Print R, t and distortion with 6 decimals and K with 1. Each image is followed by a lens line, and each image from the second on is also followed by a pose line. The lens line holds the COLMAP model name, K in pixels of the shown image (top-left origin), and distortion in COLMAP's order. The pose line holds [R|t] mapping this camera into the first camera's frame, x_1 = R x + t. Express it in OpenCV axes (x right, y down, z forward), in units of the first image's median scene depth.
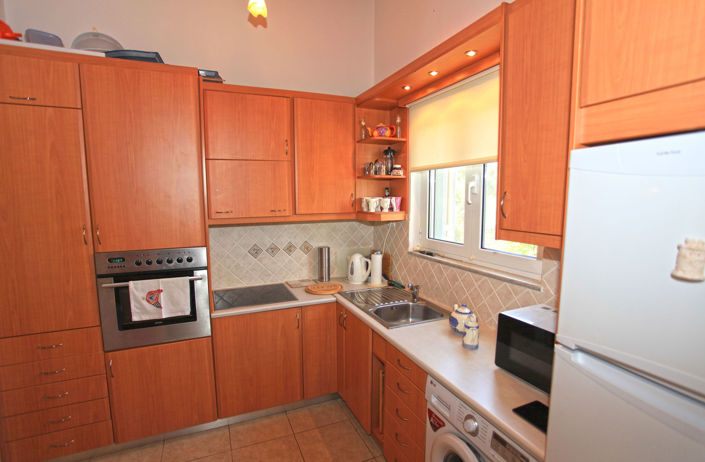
lens RADIAL K [[335.0, 0, 352.5], [0, 335.0, 231.0], [0, 0, 1]] dist [-0.065809, 0.000280]
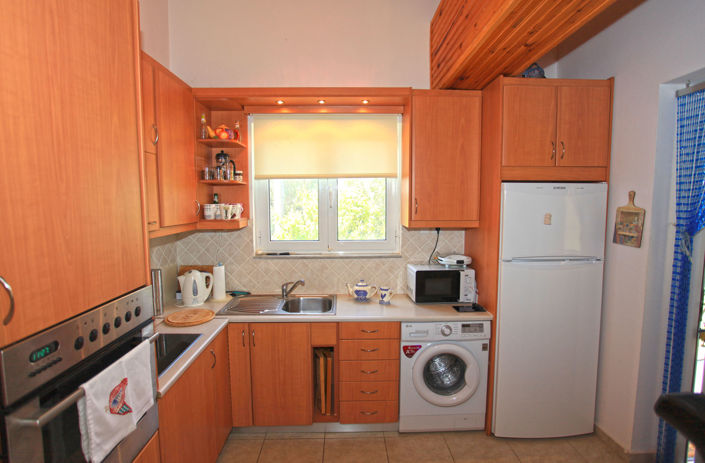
lens RADIAL K [[335.0, 0, 352.5], [0, 335.0, 231.5], [0, 0, 1]] dist [-0.065809, 0.000280]
pose [[0.387565, -0.078949, 0.918455, -0.666731], [0.096760, 0.994306, 0.044639, -0.031935], [-0.916750, 0.071569, 0.392998, 0.332081]]
